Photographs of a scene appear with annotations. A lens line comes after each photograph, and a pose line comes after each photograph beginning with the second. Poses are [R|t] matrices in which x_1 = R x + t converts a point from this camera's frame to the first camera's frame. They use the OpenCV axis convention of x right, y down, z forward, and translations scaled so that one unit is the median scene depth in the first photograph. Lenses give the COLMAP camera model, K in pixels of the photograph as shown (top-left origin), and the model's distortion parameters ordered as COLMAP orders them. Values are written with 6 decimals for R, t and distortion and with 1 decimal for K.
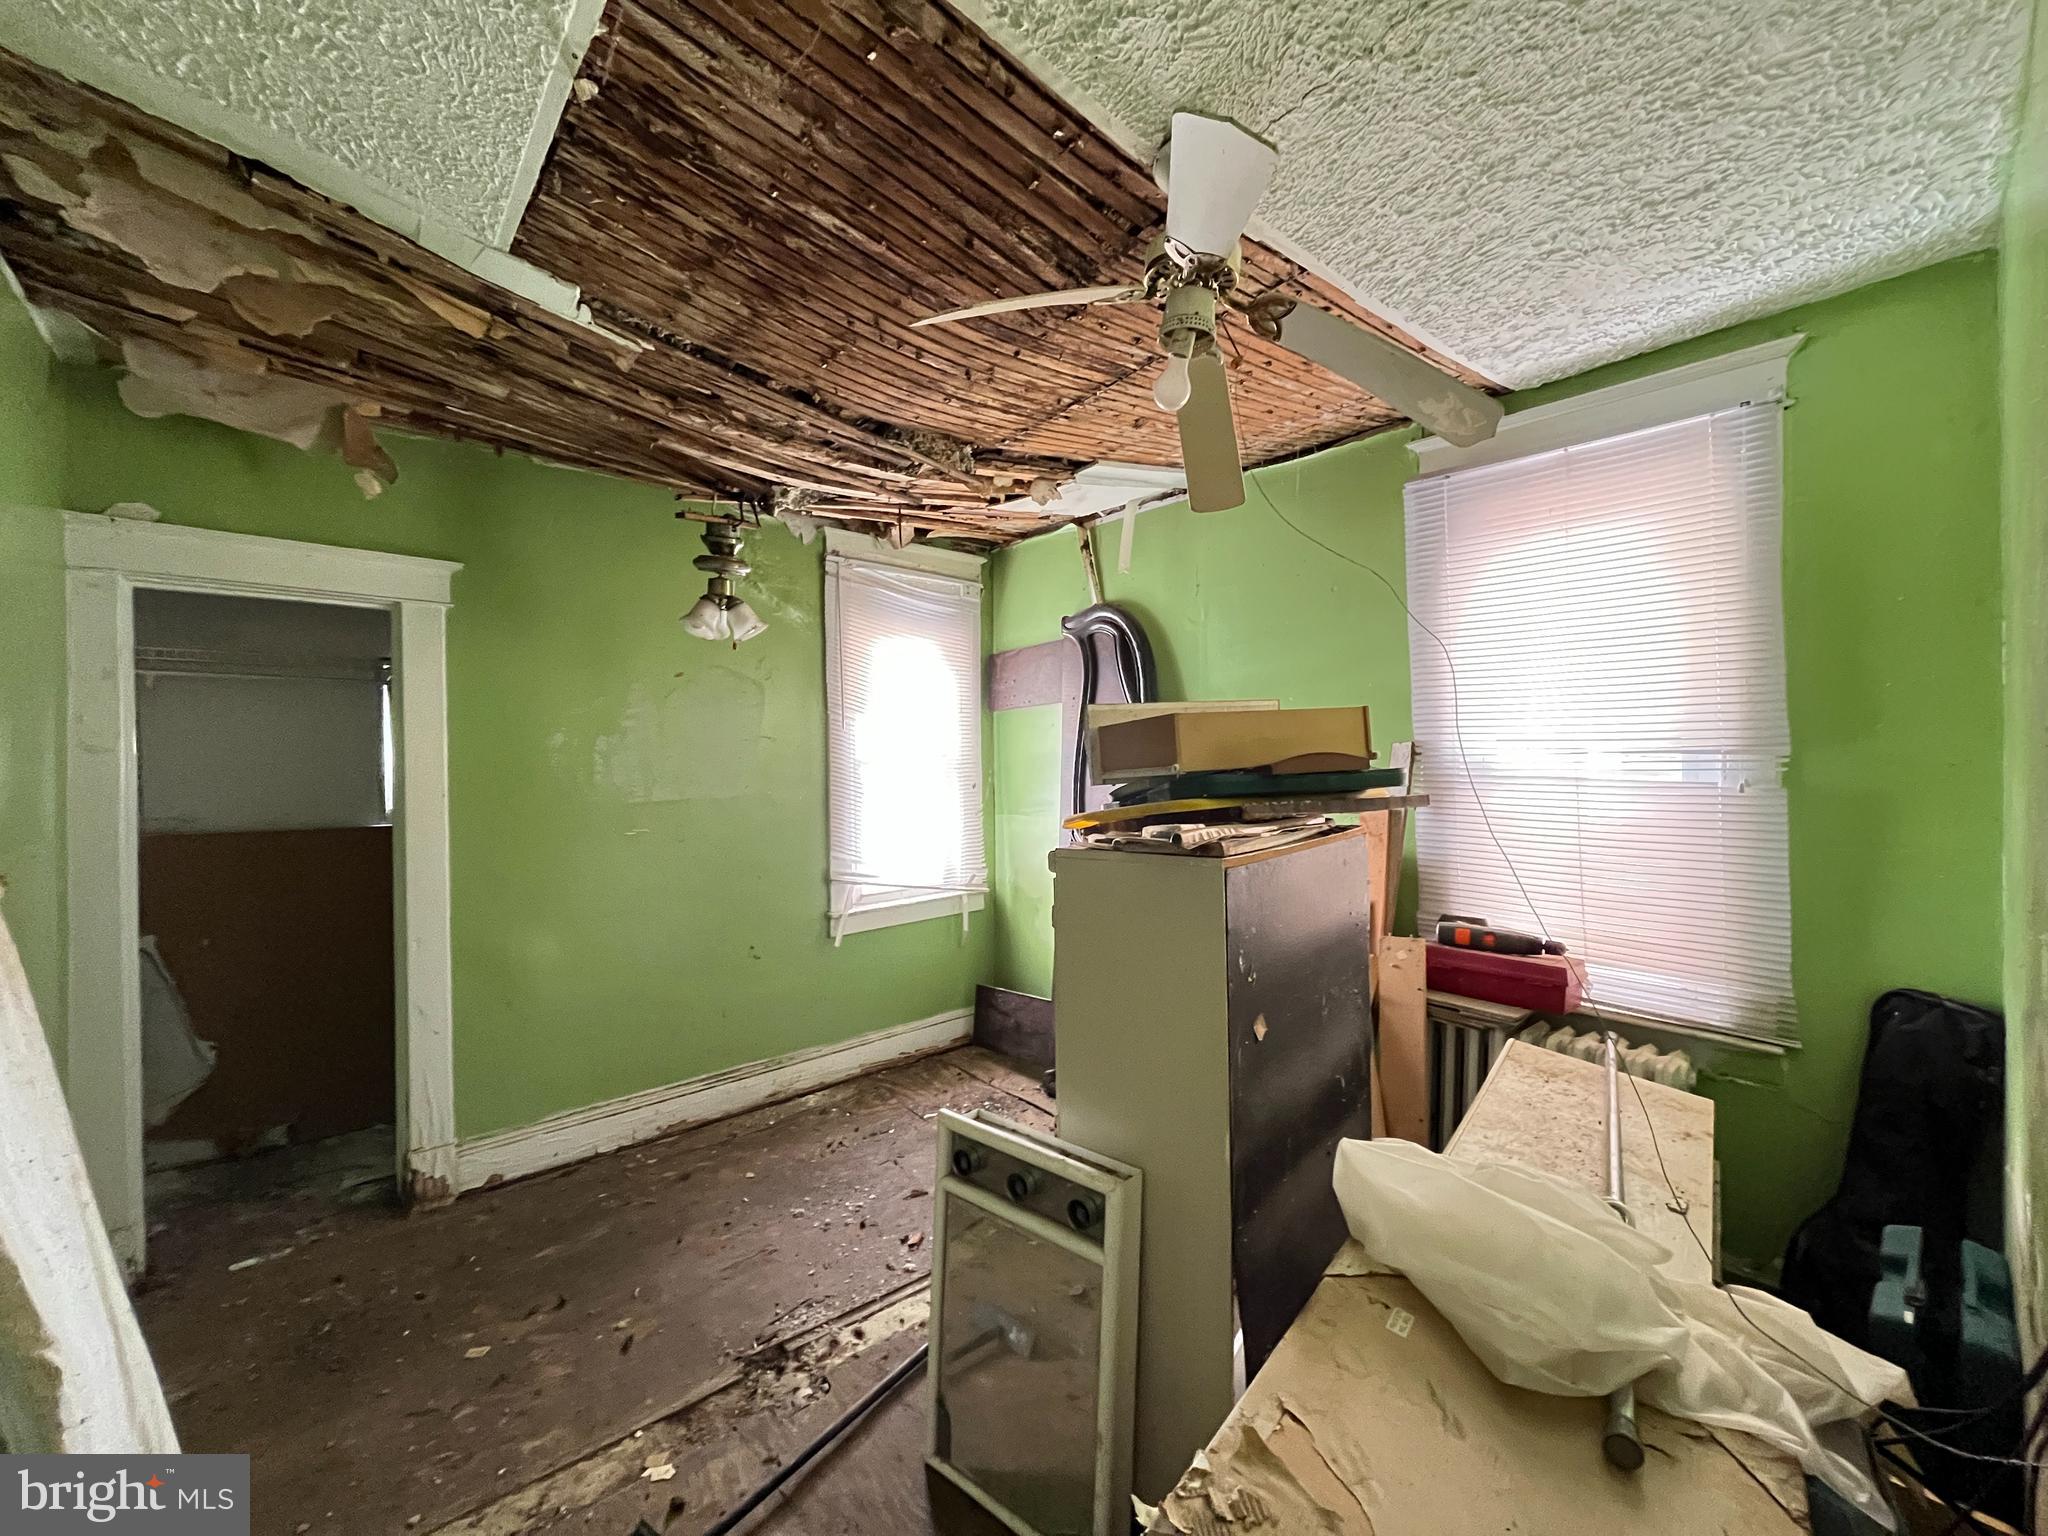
lens RADIAL K [[825.7, 0, 1029.5], [0, 825.7, 766.2], [0, 0, 1]] dist [-0.001580, -0.000380]
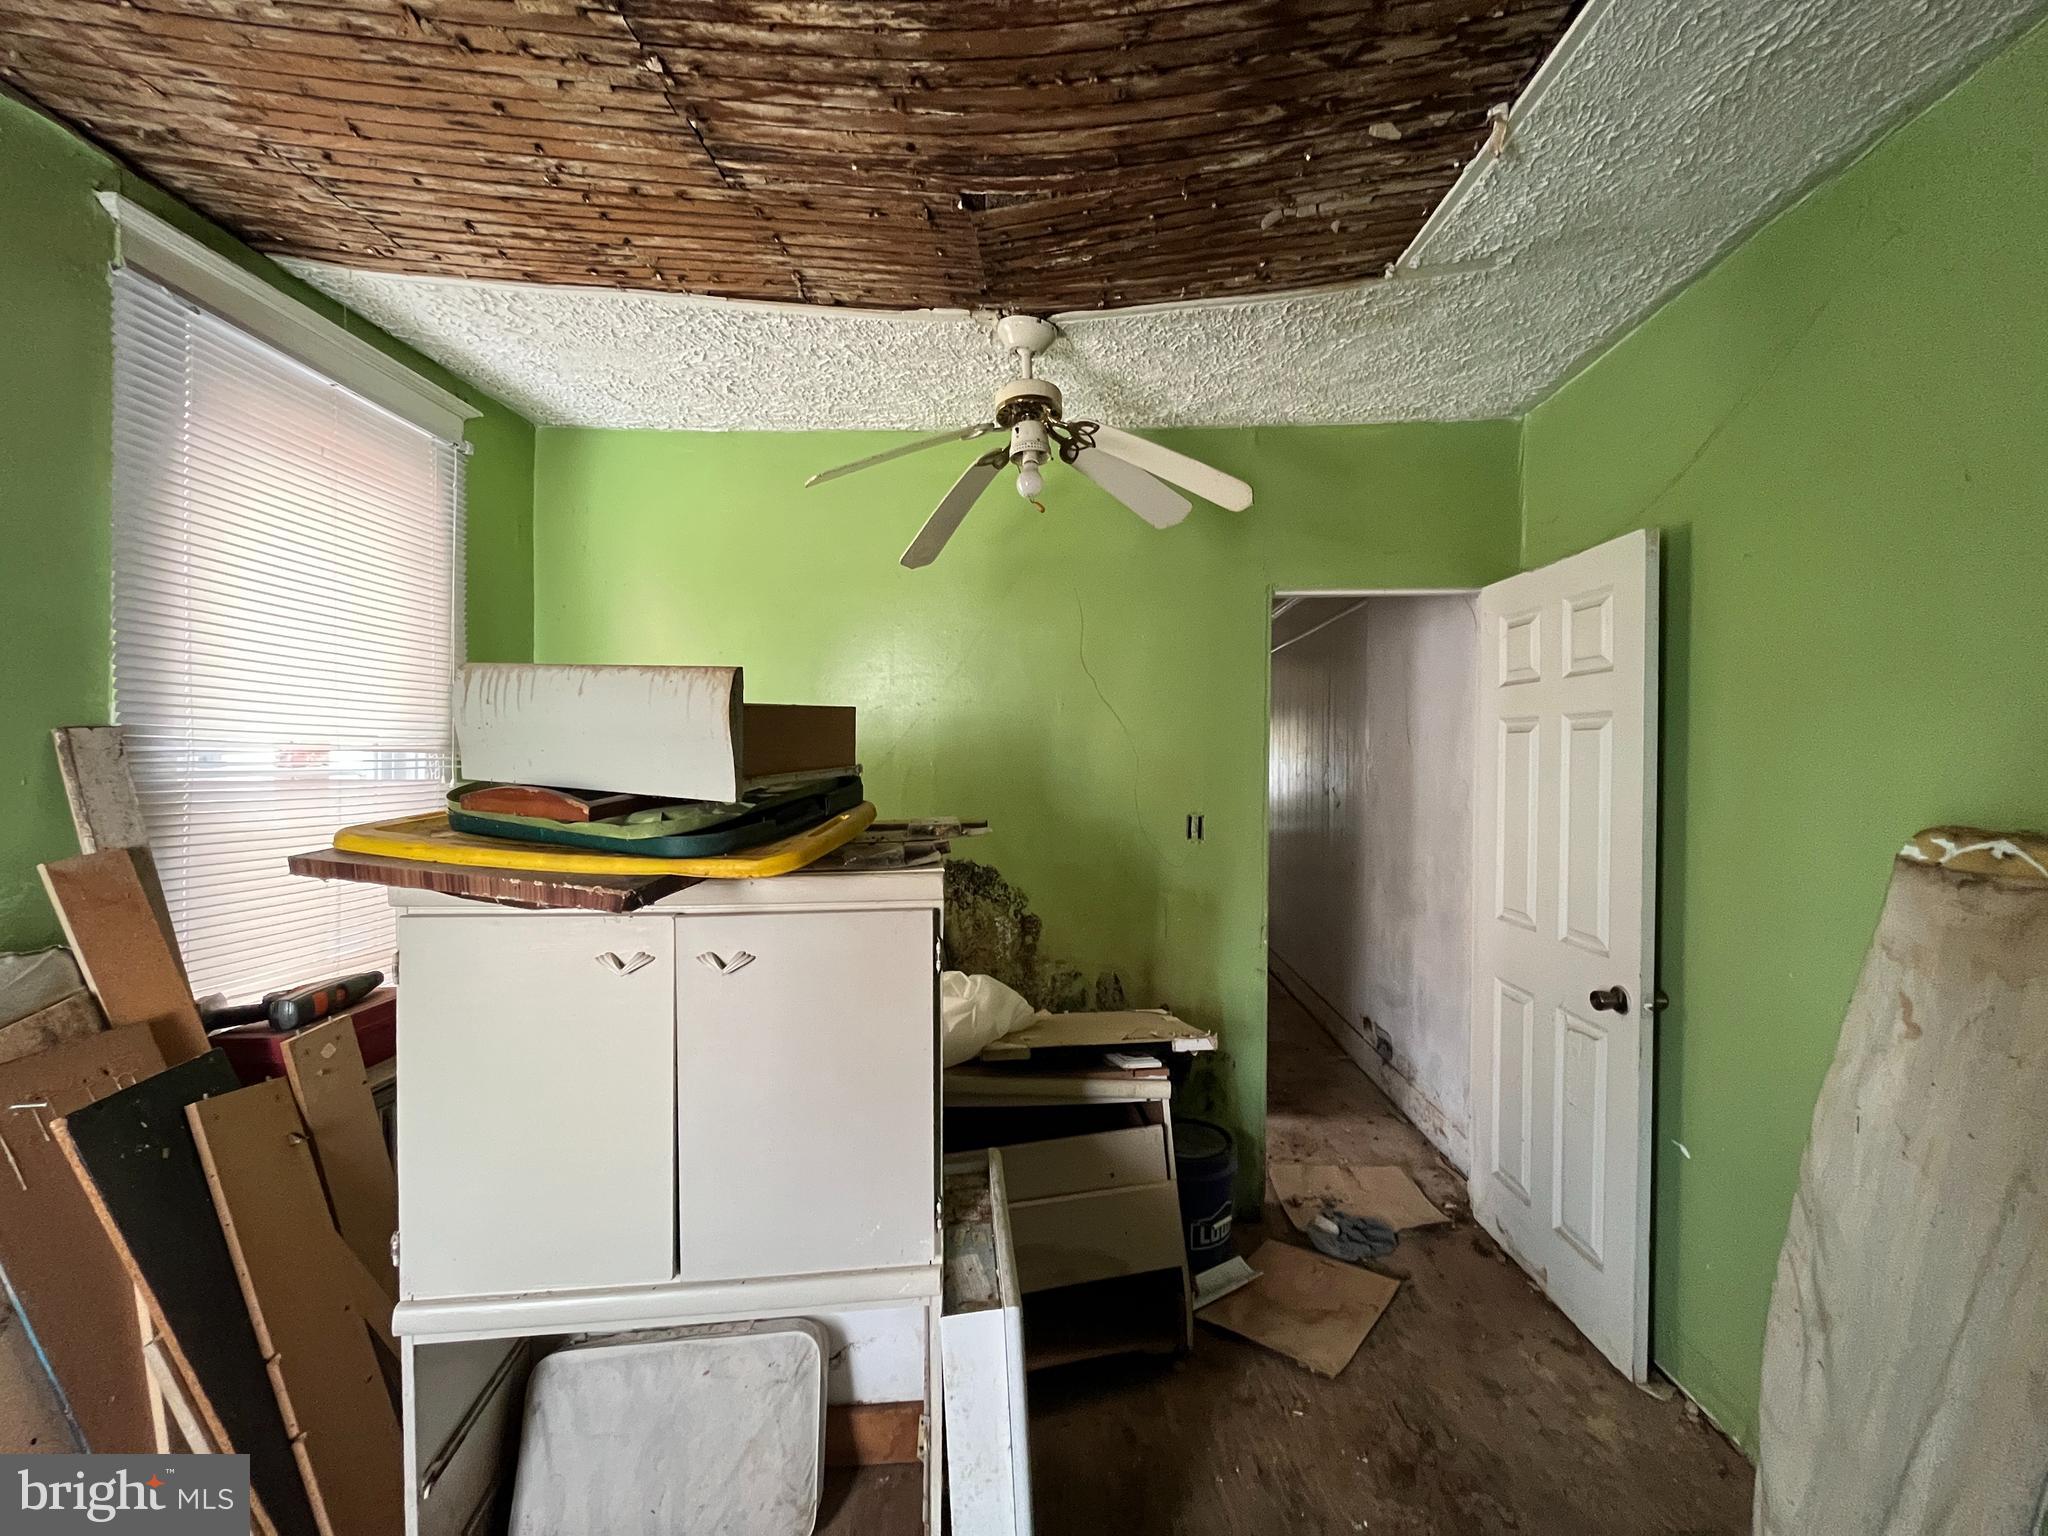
lens RADIAL K [[825.7, 0, 1030.0], [0, 825.7, 763.8], [0, 0, 1]] dist [-0.001580, -0.000380]
pose [[-0.725542, -0.003017, 0.688172, -0.549399], [0.005973, 0.999925, 0.010681, -0.009578], [-0.688152, 0.011860, -0.725469, 1.440713]]
